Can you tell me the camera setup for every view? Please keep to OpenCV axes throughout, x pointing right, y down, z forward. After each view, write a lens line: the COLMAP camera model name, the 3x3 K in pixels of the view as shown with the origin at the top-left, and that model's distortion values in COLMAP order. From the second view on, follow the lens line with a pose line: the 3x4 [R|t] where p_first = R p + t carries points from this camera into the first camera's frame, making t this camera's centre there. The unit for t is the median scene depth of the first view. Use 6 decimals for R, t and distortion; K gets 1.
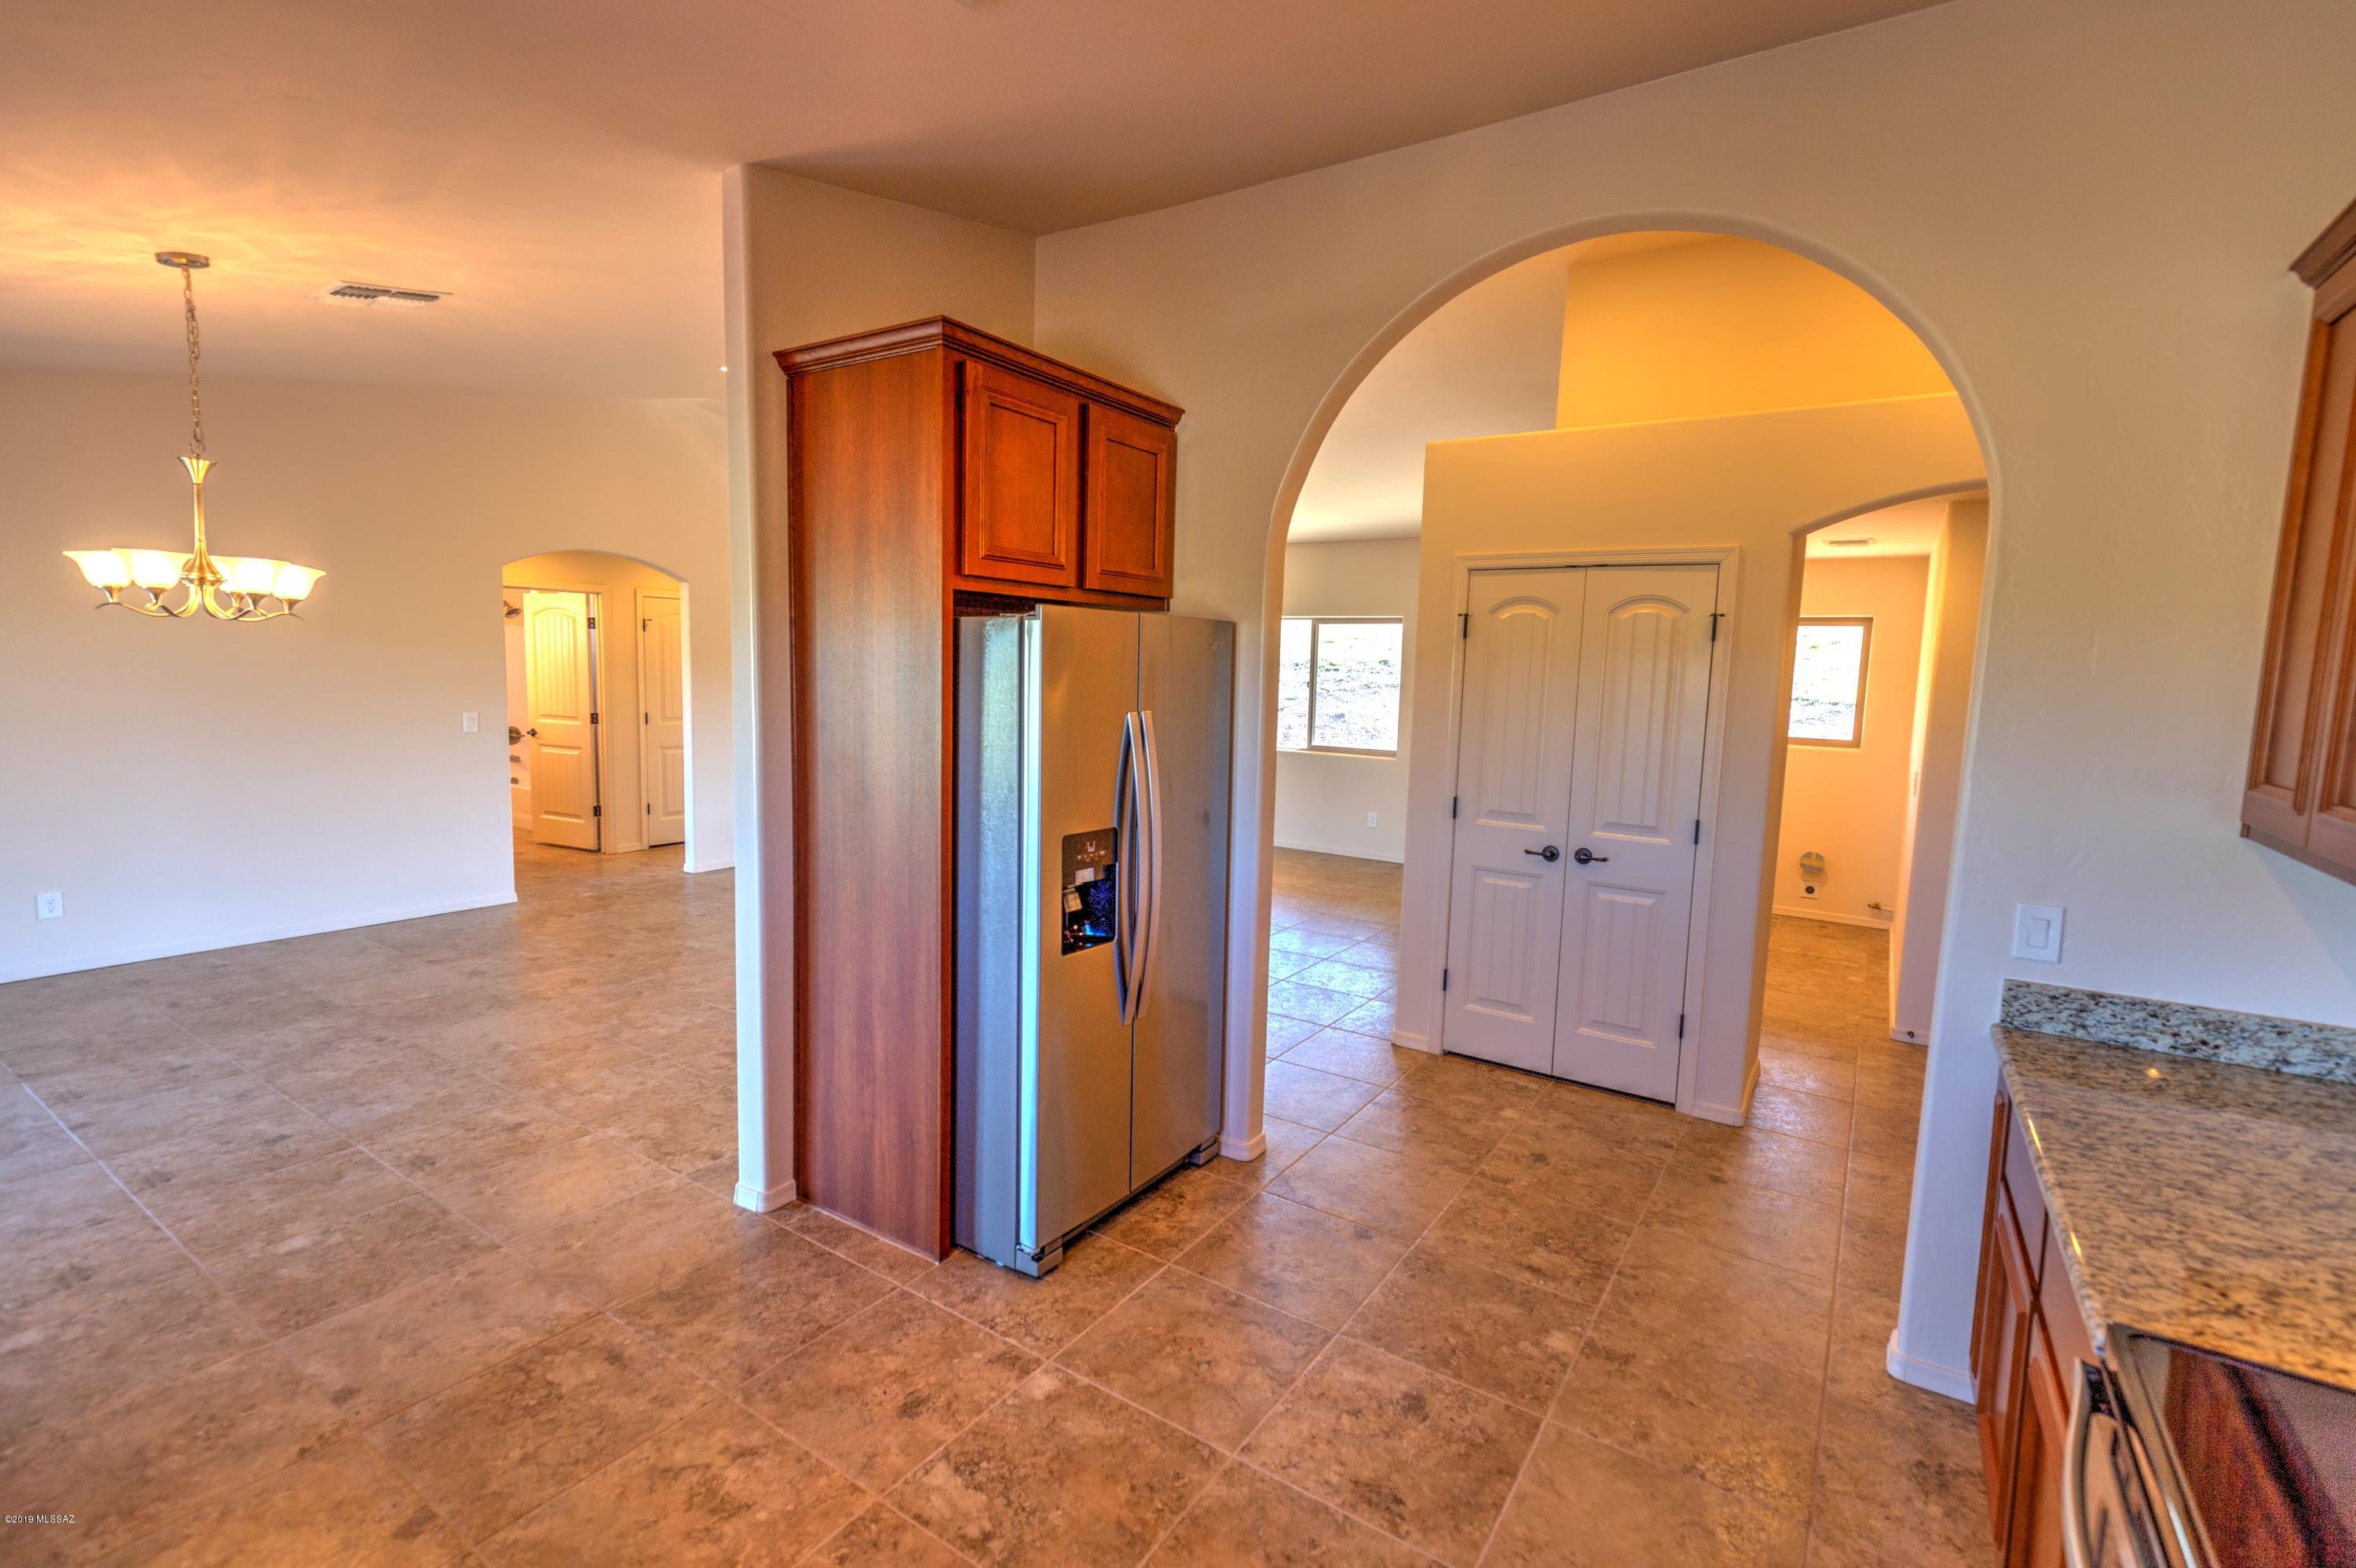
lens RADIAL K [[1062.4, 0, 1176.1], [0, 1062.4, 776.0], [0, 0, 1]] dist [0.002750, 0.000513]
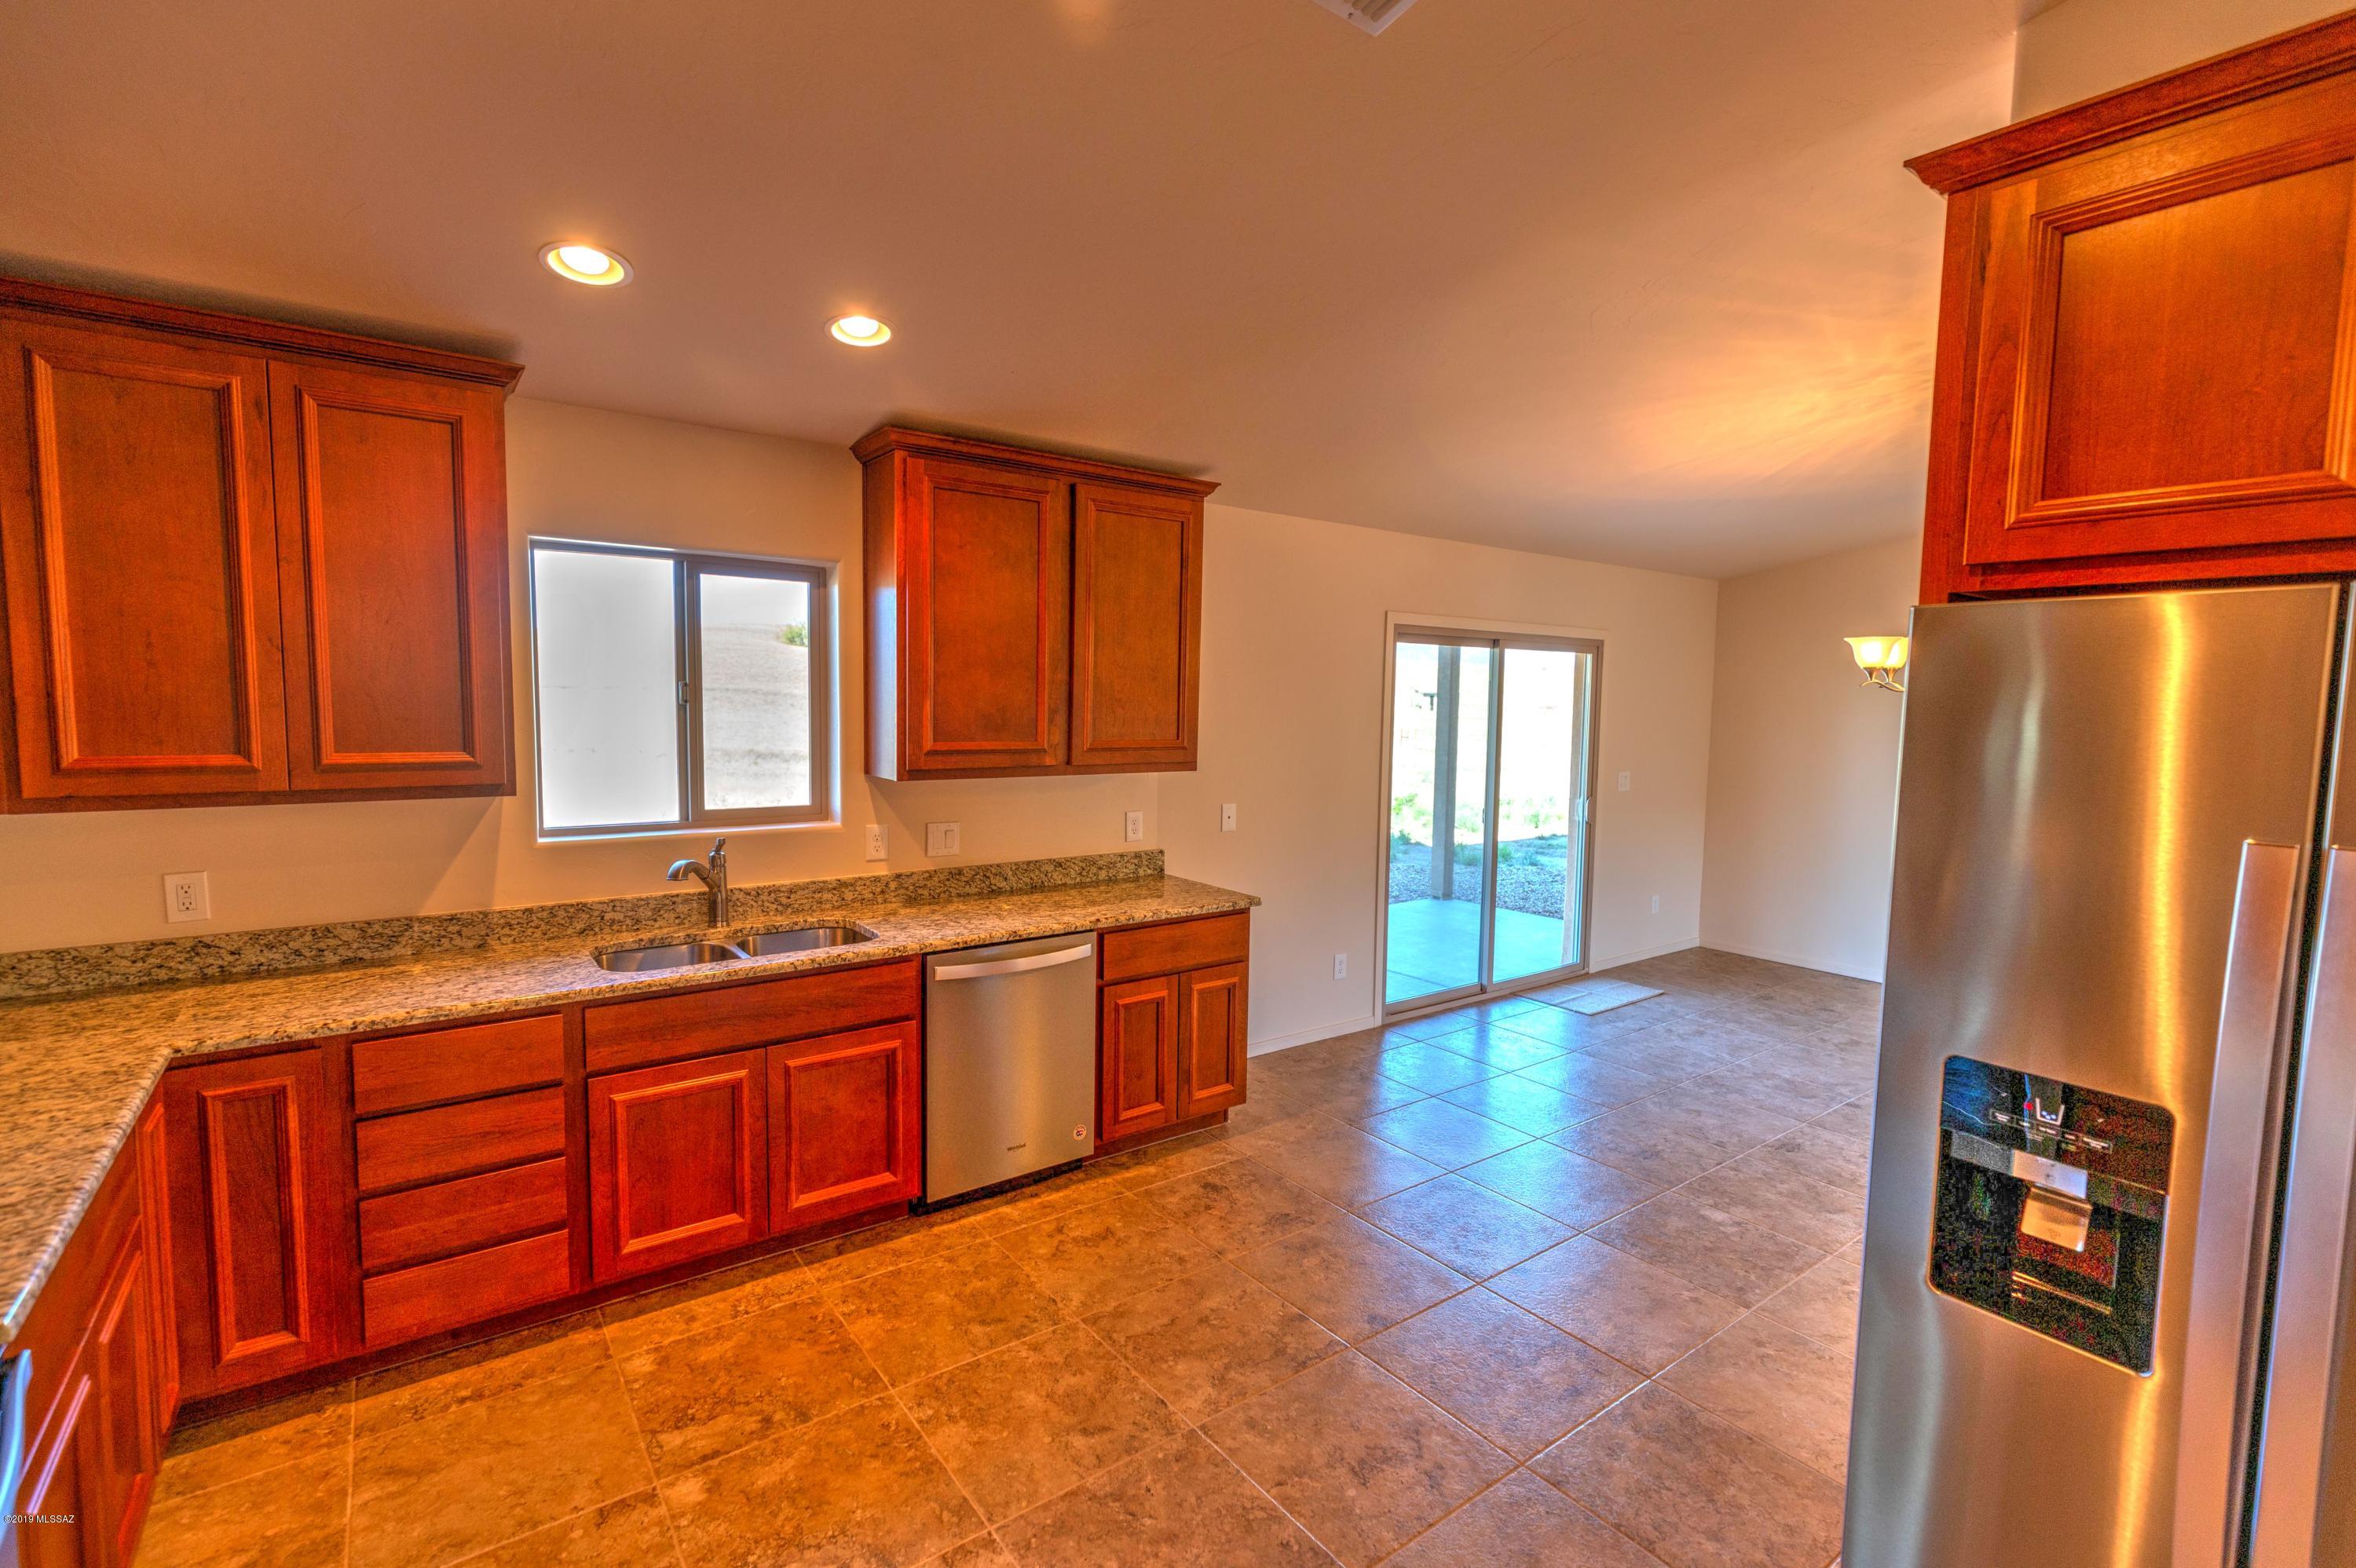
lens RADIAL K [[1058.3, 0, 1175.1], [0, 1058.3, 777.5], [0, 0, 1]] dist [0.003148, 0.000509]
pose [[-0.337473, 0.039789, -0.940494, 0.422798], [-0.124688, 0.988413, 0.086557, -0.062127], [0.933041, 0.146479, -0.328601, 0.692725]]
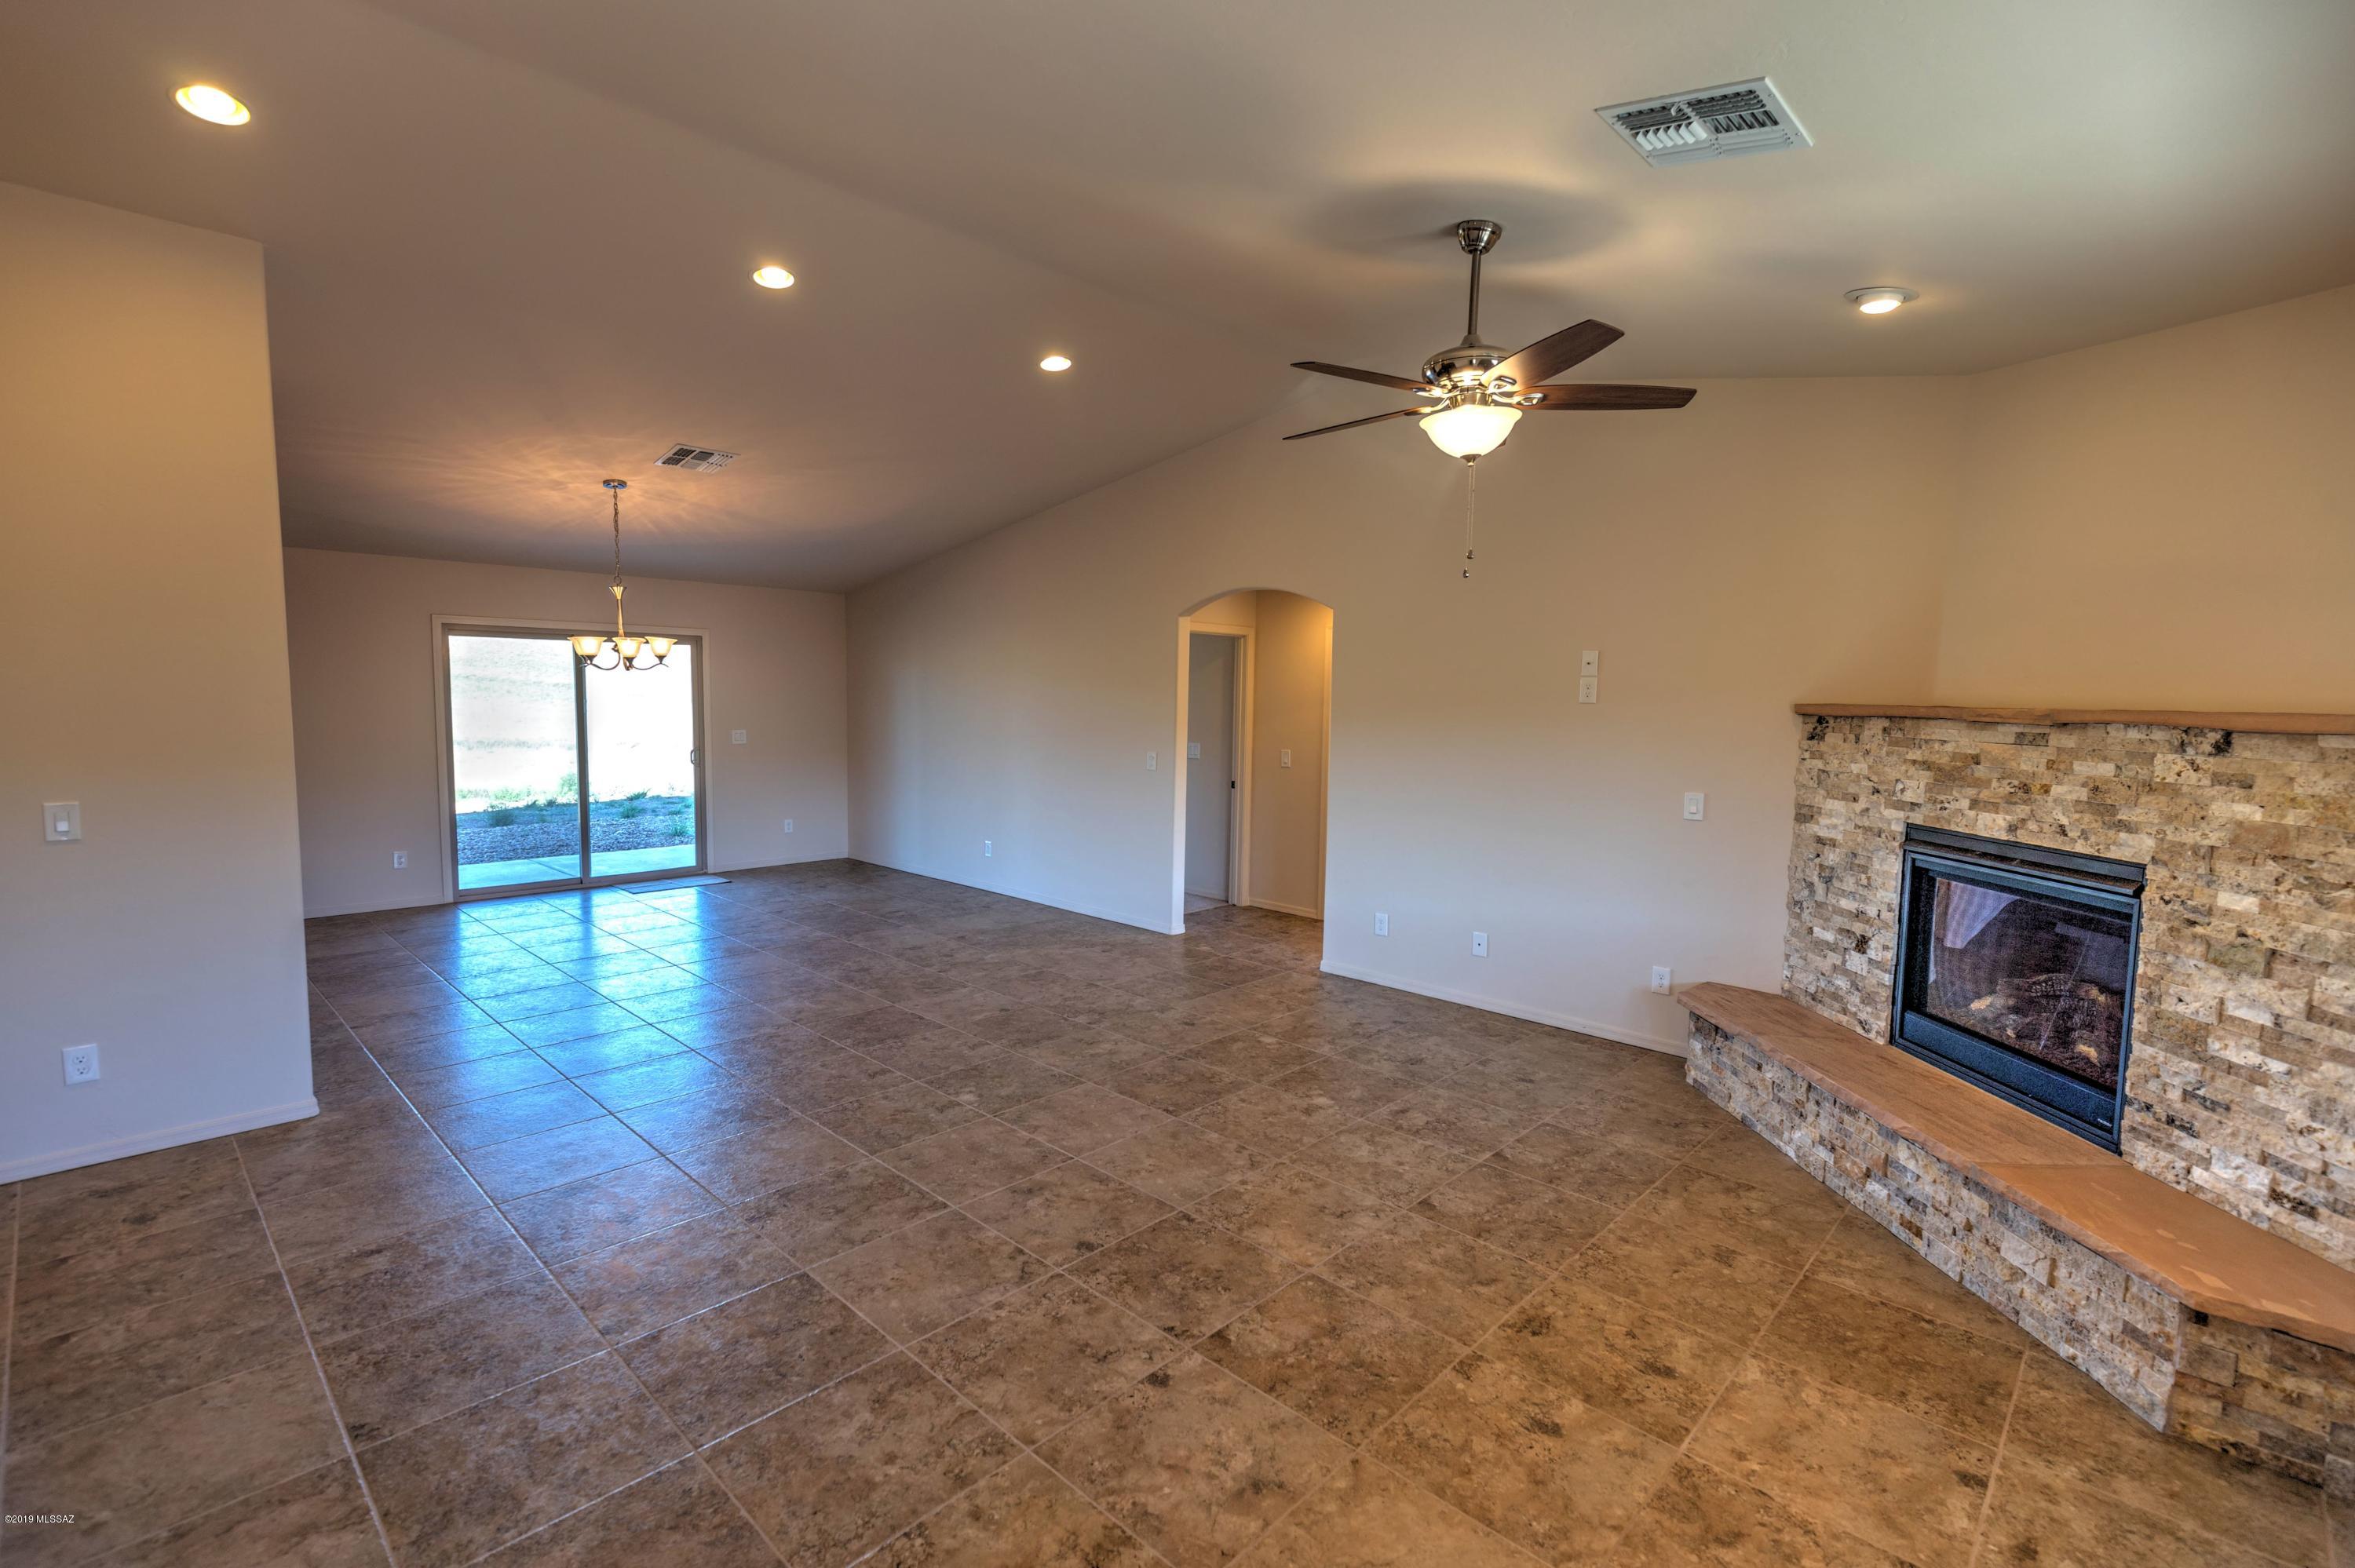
lens RADIAL K [[1068.4, 0, 1185.4], [0, 1068.4, 784.2], [0, 0, 1]] dist [0.003304, 0.000017]
pose [[-0.165533, 0.057753, -0.984512, 0.858225], [-0.127525, 0.988649, 0.079437, -0.243513], [0.977925, 0.138699, -0.156289, 2.485479]]
